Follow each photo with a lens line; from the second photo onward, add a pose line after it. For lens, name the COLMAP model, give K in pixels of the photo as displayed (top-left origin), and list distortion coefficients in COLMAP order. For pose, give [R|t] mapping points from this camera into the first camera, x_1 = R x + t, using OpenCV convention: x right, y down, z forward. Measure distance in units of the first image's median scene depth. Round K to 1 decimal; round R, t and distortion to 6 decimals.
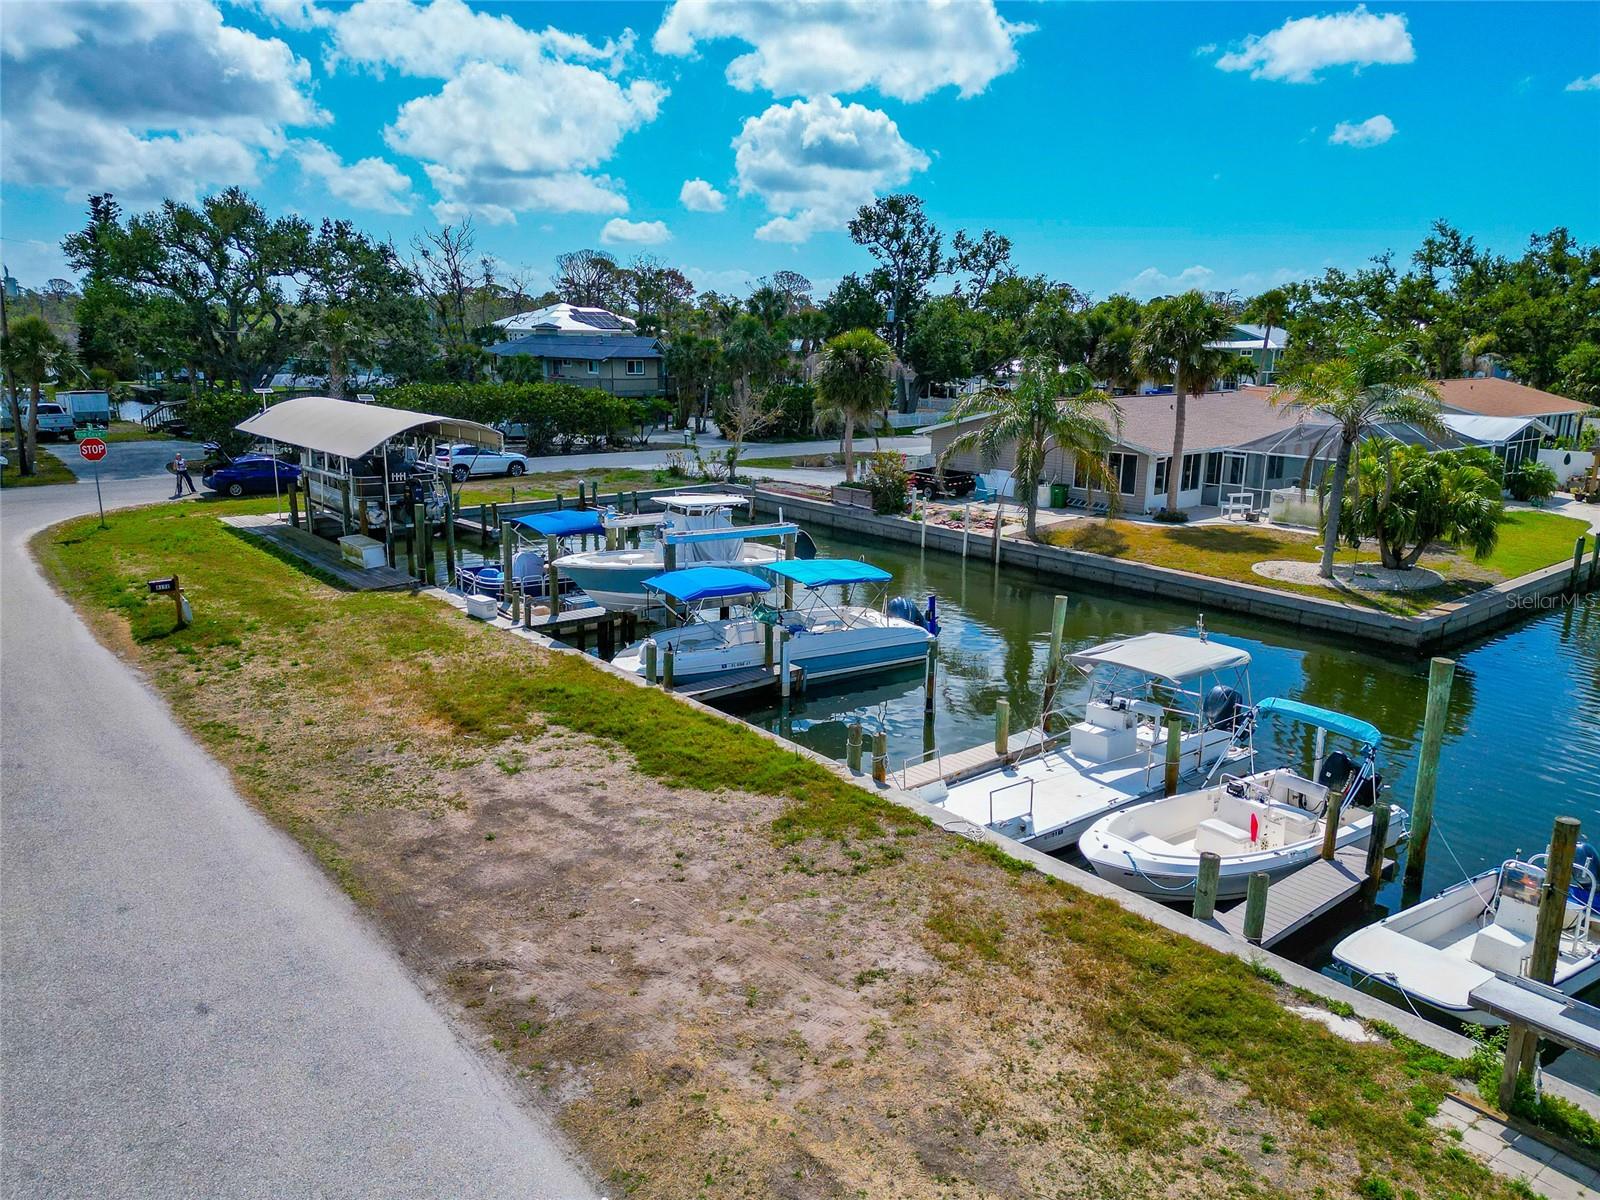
lens RADIAL K [[1130.8, 0, 800.0], [0, 1130.8, 600.0], [0, 0, 1]] dist [0.056403, -0.007125]
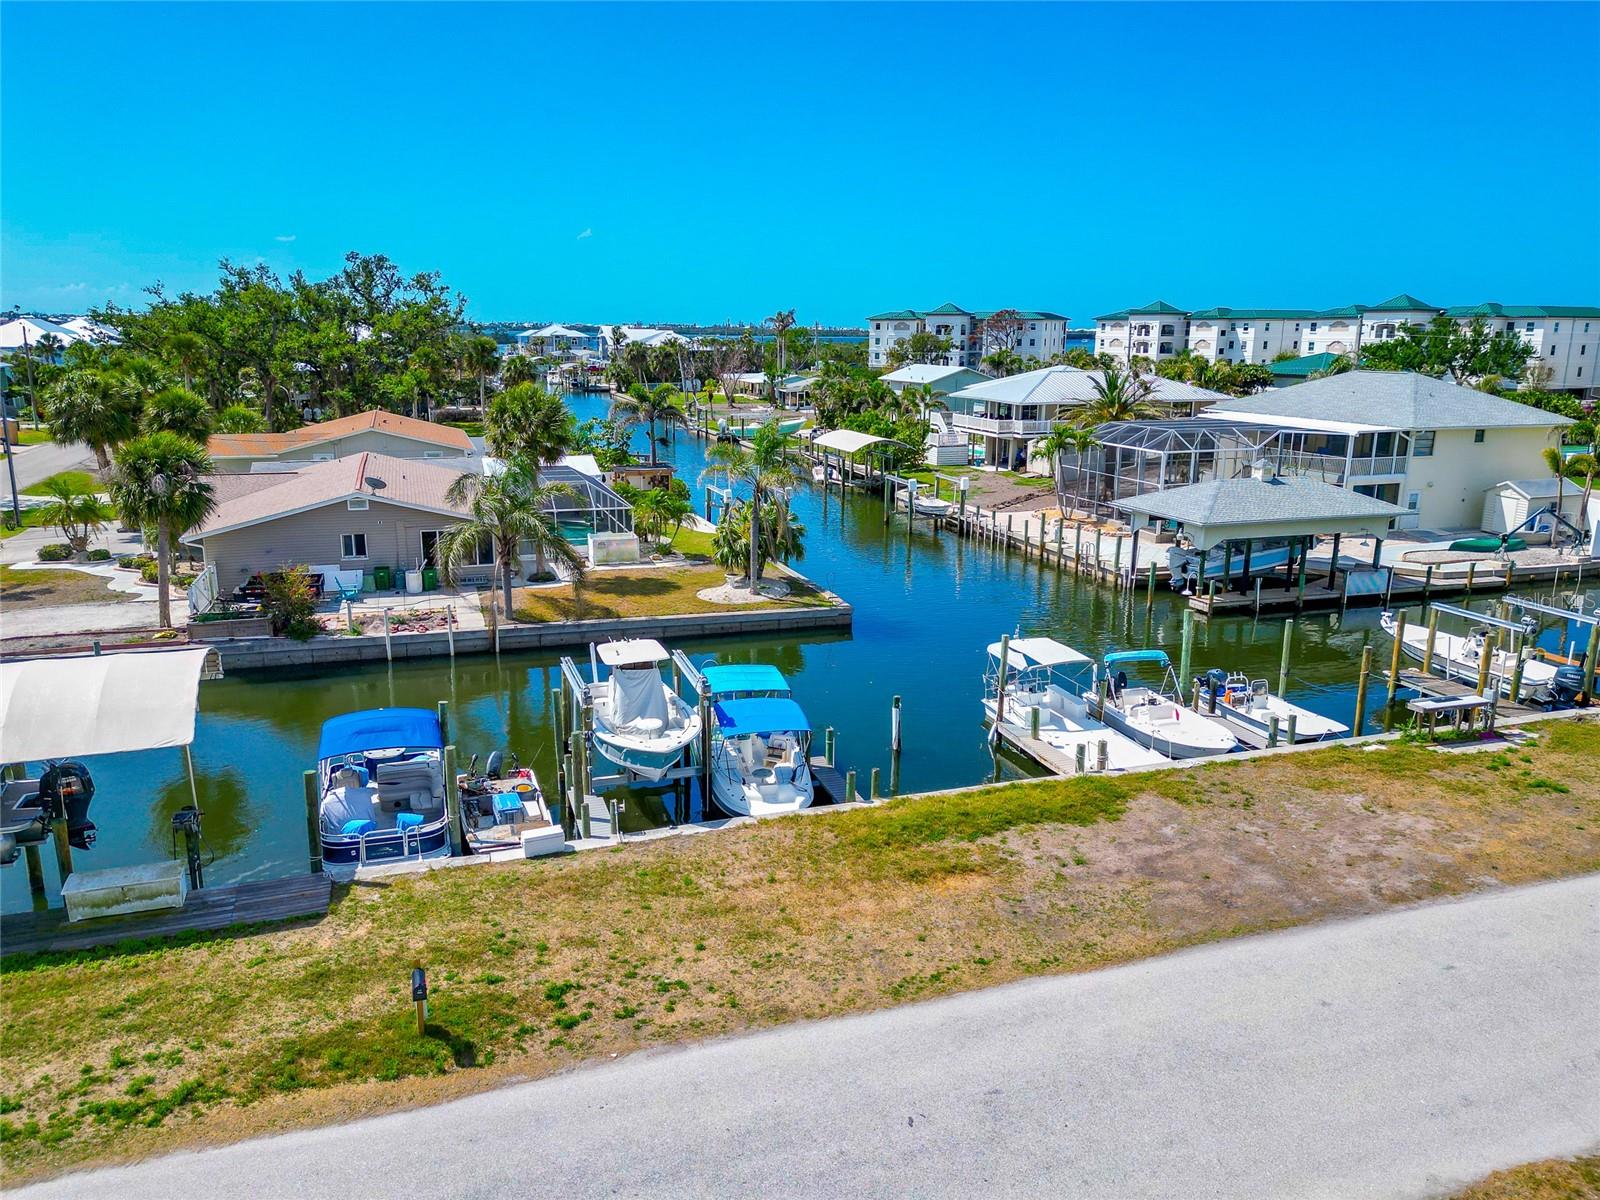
lens RADIAL K [[1130.8, 0, 800.0], [0, 1130.8, 600.0], [0, 0, 1]] dist [0.056403, -0.007125]
pose [[0.355419, -0.224927, 0.907241, -1.598156], [0.207869, 0.965329, 0.157894, -0.445713], [-0.911300, 0.132469, 0.389851, 0.794932]]
